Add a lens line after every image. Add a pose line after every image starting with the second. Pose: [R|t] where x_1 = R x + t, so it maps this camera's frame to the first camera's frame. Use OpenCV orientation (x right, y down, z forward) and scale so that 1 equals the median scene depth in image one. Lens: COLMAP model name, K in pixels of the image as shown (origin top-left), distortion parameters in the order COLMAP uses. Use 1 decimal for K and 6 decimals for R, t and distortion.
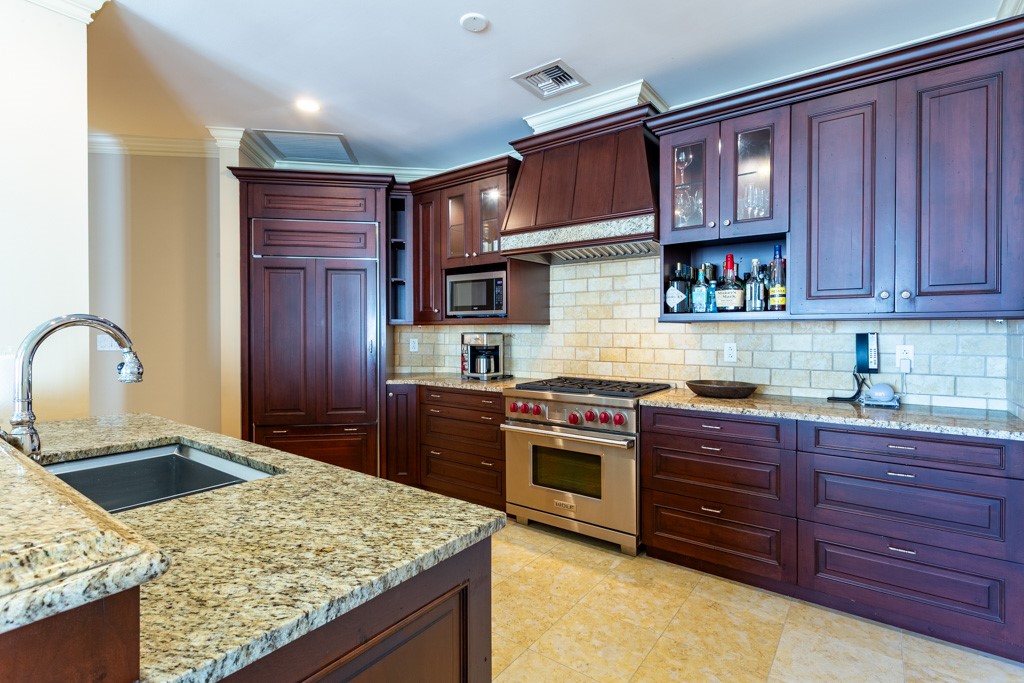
lens RADIAL K [[489.0, 0, 514.7], [0, 489.0, 335.9], [0, 0, 1]] dist [0.000716, 0.002610]
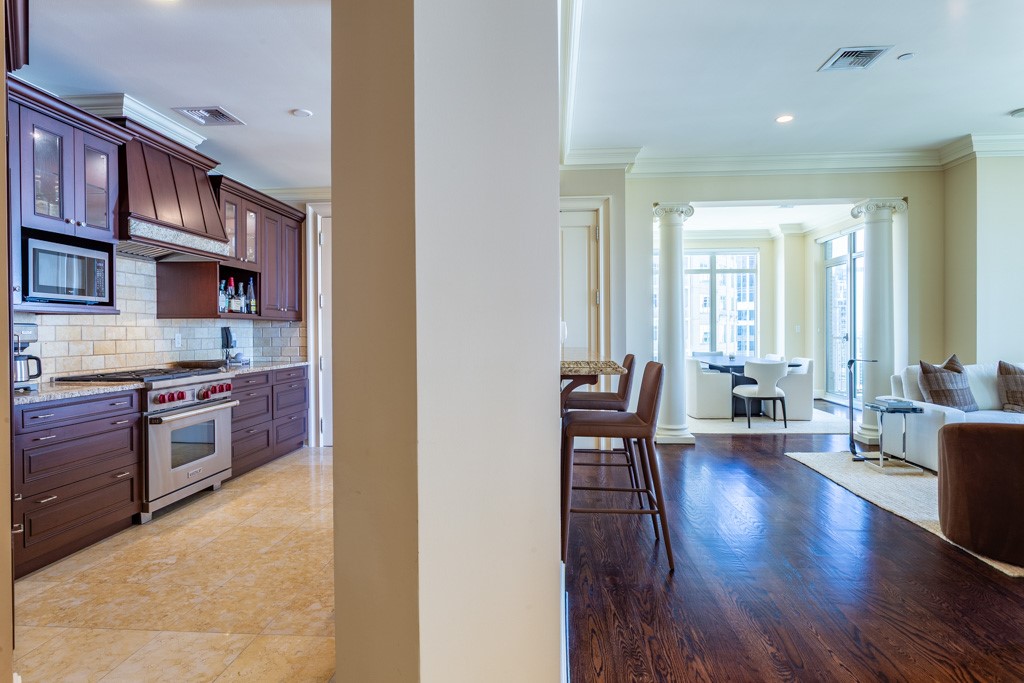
lens RADIAL K [[568.9, 0, 510.8], [0, 568.9, 334.8], [0, 0, 1]] dist [-0.006171, 0.004560]
pose [[-0.530976, -0.001482, 0.847386, -1.584837], [0.014475, 0.999837, 0.010819, 0.015011], [-0.847263, 0.018011, -0.530868, 1.176877]]
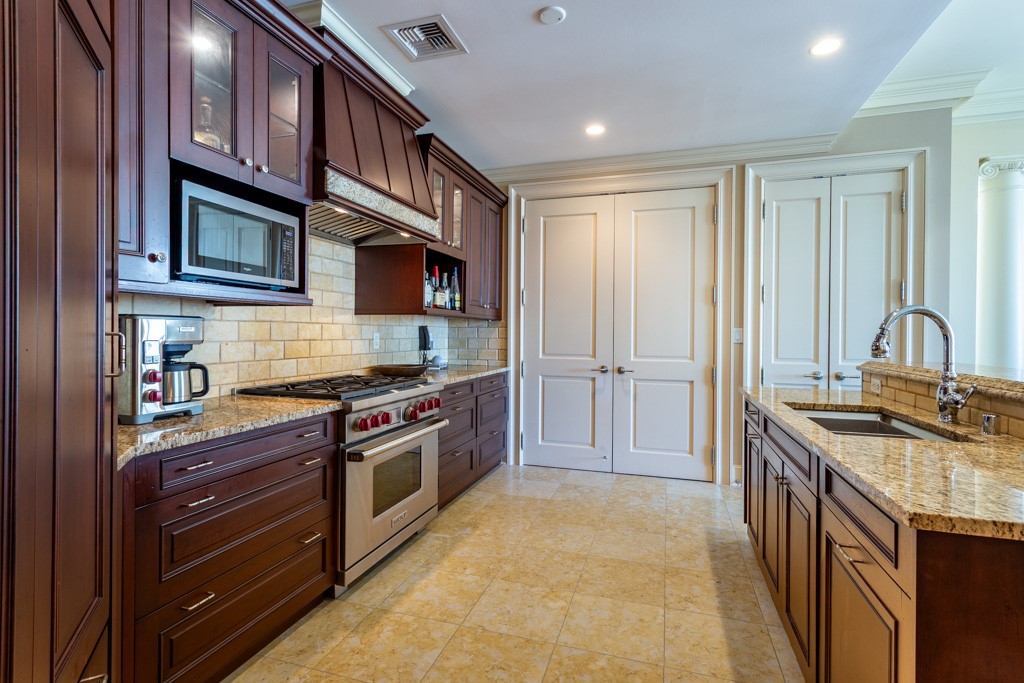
lens RADIAL K [[489.0, 0, 512.5], [0, 489.0, 334.6], [0, 0, 1]] dist [0.000716, 0.002610]
pose [[-0.322985, -0.005786, 0.946387, -0.867965], [0.001756, 0.999976, 0.006712, 0.012060], [-0.946403, 0.003830, -0.322967, 1.193549]]
